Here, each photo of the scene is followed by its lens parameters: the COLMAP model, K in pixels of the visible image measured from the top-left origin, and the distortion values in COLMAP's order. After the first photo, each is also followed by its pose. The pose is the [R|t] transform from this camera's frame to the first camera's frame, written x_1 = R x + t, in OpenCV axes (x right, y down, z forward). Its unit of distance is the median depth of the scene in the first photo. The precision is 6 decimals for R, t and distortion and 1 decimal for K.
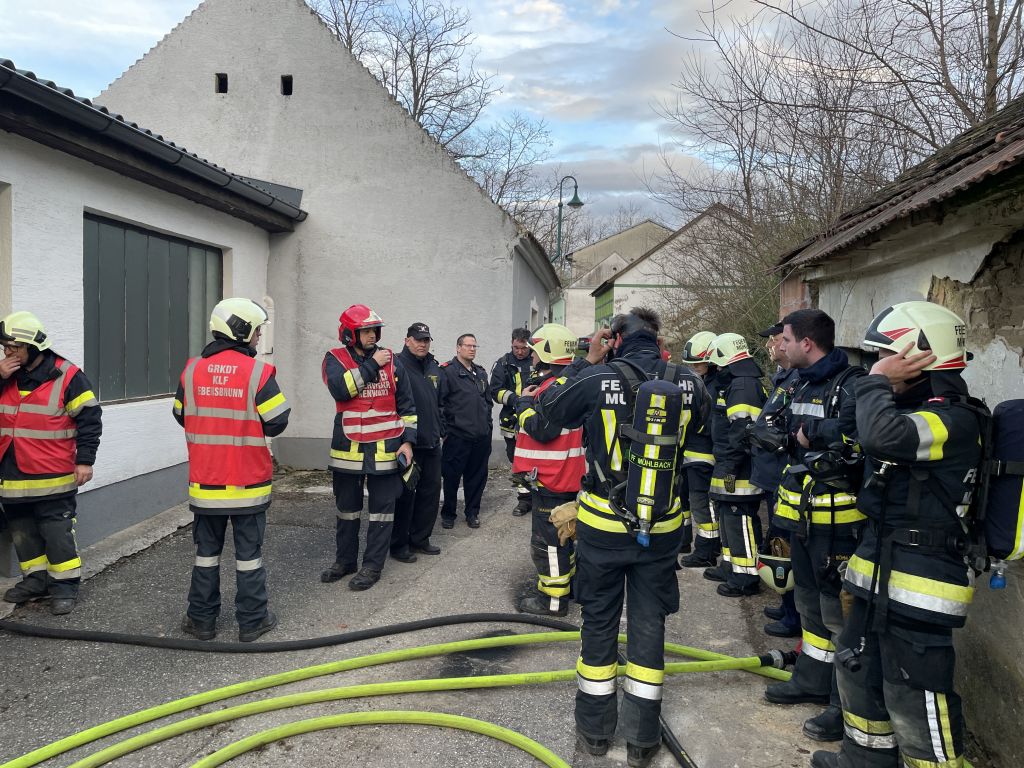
lens RADIAL K [[784.4, 0, 499.2], [0, 784.4, 376.2], [0, 0, 1]] dist [0.079167, -0.092808]
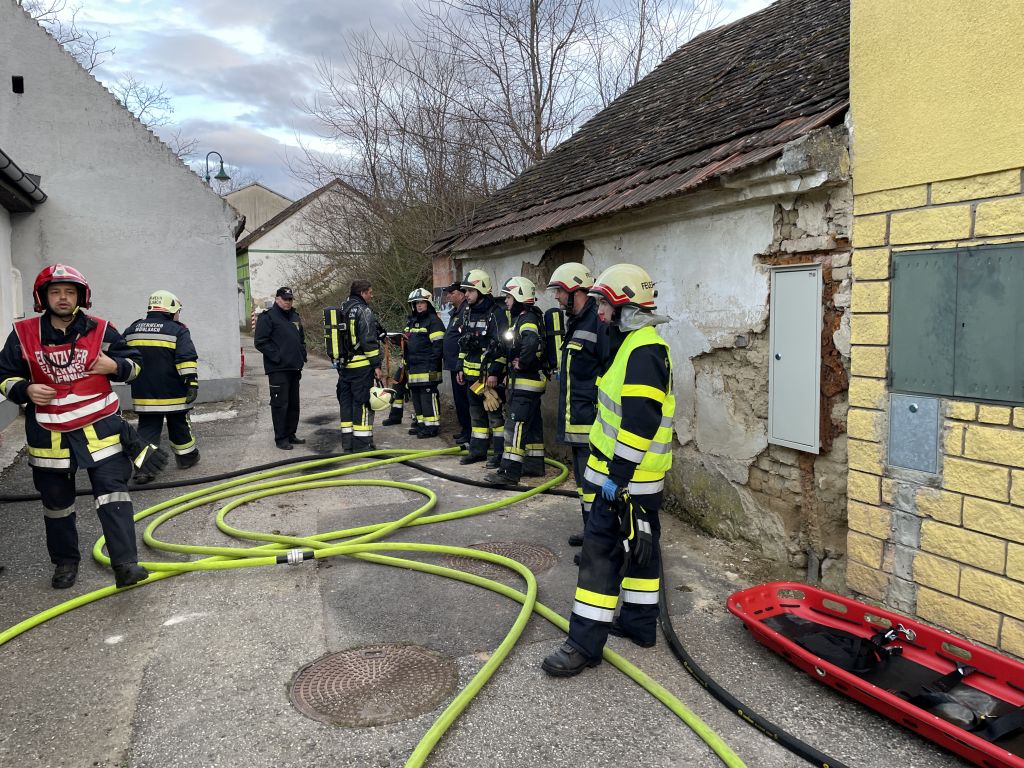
lens RADIAL K [[784.4, 0, 499.2], [0, 784.4, 376.2], [0, 0, 1]] dist [0.079167, -0.092808]
pose [[0.878548, -0.077398, 0.471341, -0.232017], [0.053658, 0.996530, 0.063623, 0.020809], [-0.474630, -0.030604, 0.879653, -0.368327]]
